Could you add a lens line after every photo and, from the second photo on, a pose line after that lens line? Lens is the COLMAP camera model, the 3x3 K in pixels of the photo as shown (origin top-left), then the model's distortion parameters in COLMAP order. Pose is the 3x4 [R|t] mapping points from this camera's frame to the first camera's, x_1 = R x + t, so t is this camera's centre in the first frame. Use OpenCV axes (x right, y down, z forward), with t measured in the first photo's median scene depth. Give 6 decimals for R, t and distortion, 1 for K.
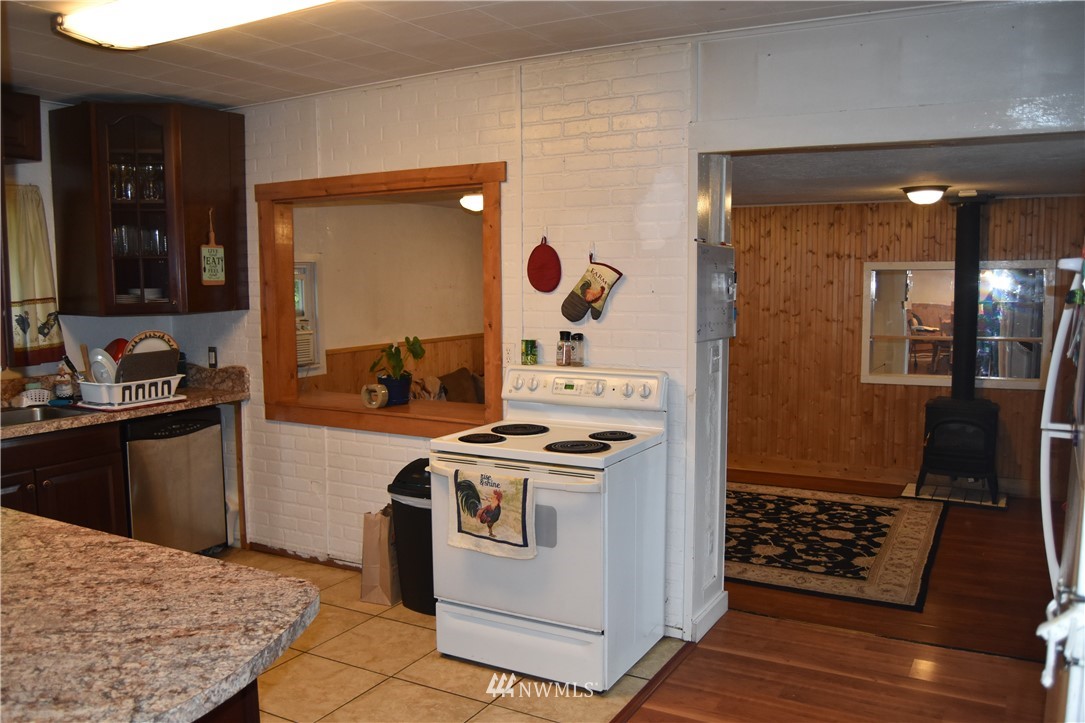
lens RADIAL K [[868.5, 0, 547.5], [0, 868.5, 367.4], [0, 0, 1]] dist [-0.084063, 0.025441]
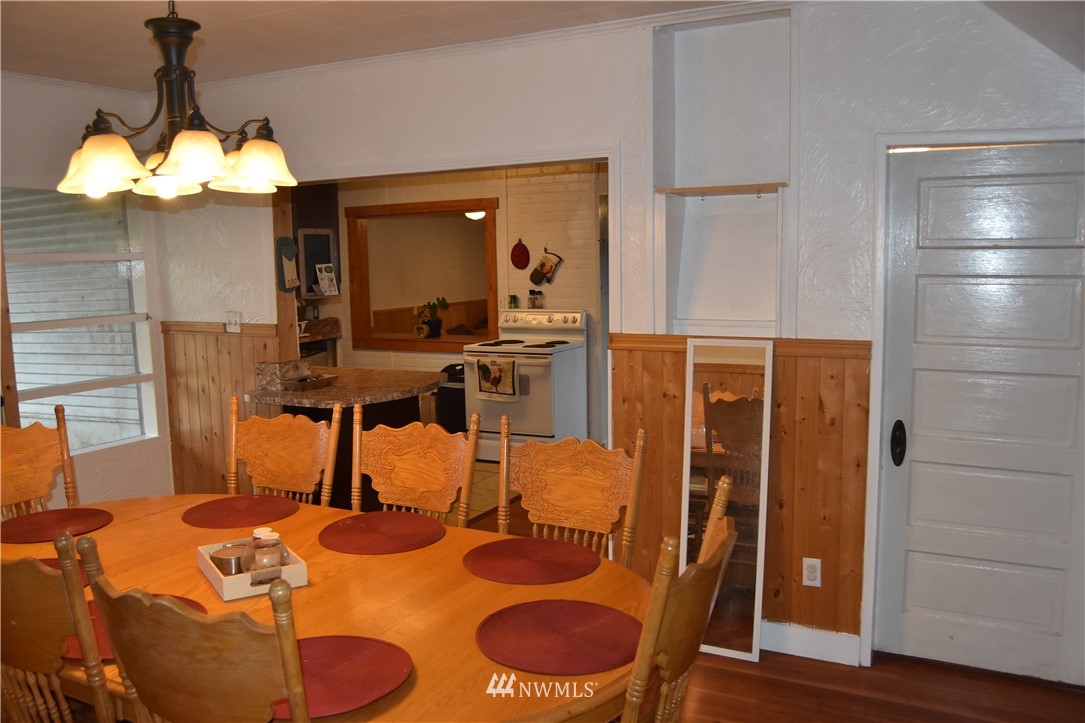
lens RADIAL K [[868.5, 0, 539.6], [0, 868.5, 365.3], [0, 0, 1]] dist [-0.084063, 0.025441]
pose [[0.999502, -0.019045, 0.025154, -0.015448], [0.018519, 0.999609, 0.020958, 0.092600], [-0.025543, -0.020482, 0.999464, -0.978280]]
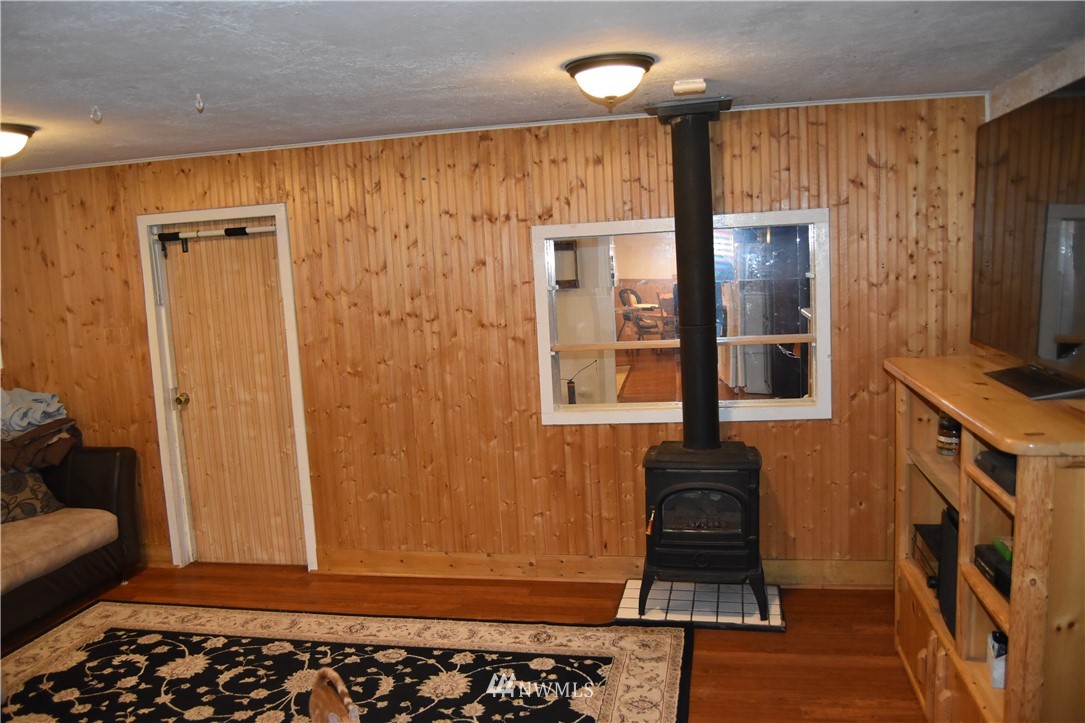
lens RADIAL K [[868.5, 0, 539.8], [0, 868.5, 361.5], [0, 0, 1]] dist [-0.084063, 0.025441]
pose [[0.956374, -0.079394, 0.281150, 0.195598], [0.075156, 0.996837, 0.025842, -0.043522], [-0.282312, -0.003584, 0.959316, 0.414595]]
